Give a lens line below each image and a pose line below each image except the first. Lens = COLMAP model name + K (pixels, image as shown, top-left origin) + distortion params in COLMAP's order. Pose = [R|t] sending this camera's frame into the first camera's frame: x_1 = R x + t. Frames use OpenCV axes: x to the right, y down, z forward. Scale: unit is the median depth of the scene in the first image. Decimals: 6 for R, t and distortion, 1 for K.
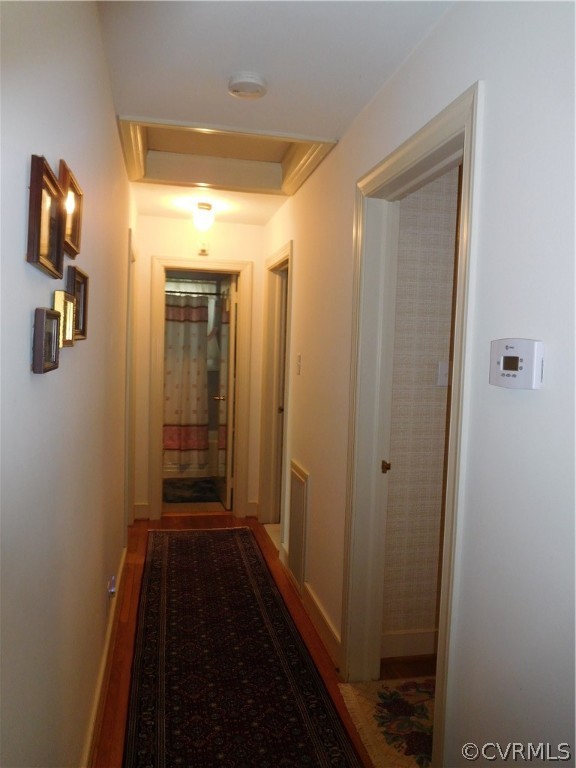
lens RADIAL K [[583.1, 0, 289.5], [0, 583.1, 381.9], [0, 0, 1]] dist [0.062428, 0.000221]
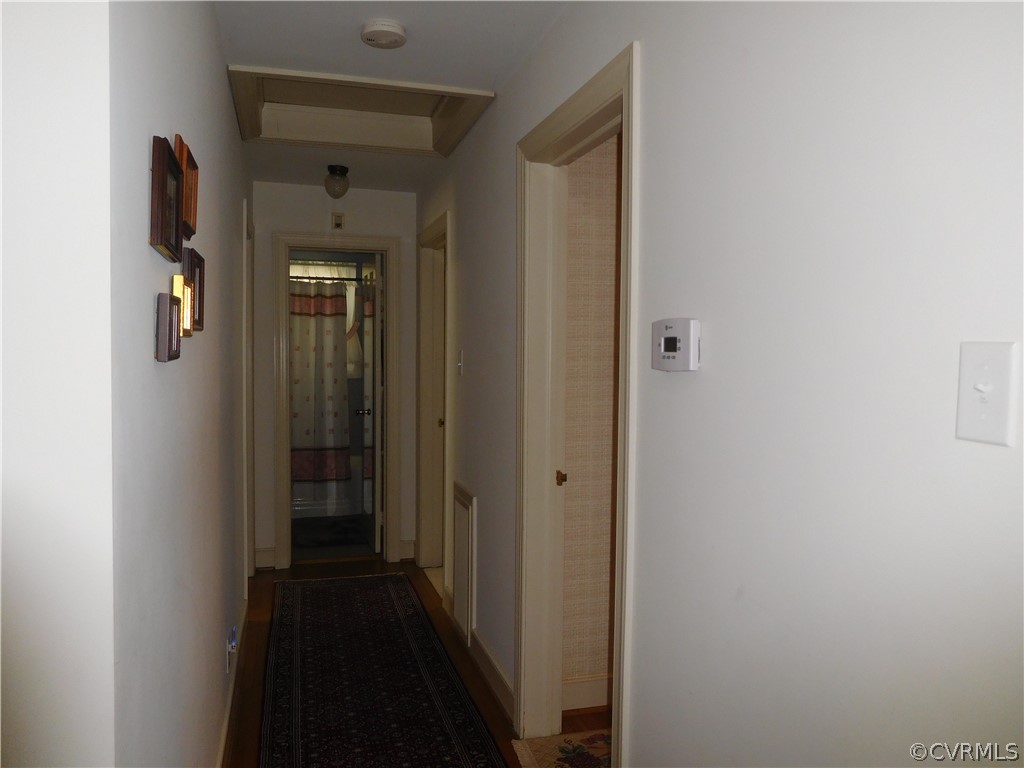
lens RADIAL K [[777.5, 0, 506.6], [0, 777.5, 380.1], [0, 0, 1]] dist [0.062428, 0.000221]
pose [[0.997819, -0.025963, 0.060689, 0.019950], [0.027121, 0.999464, -0.018343, 0.020804], [-0.060180, 0.019949, 0.997988, -0.114802]]
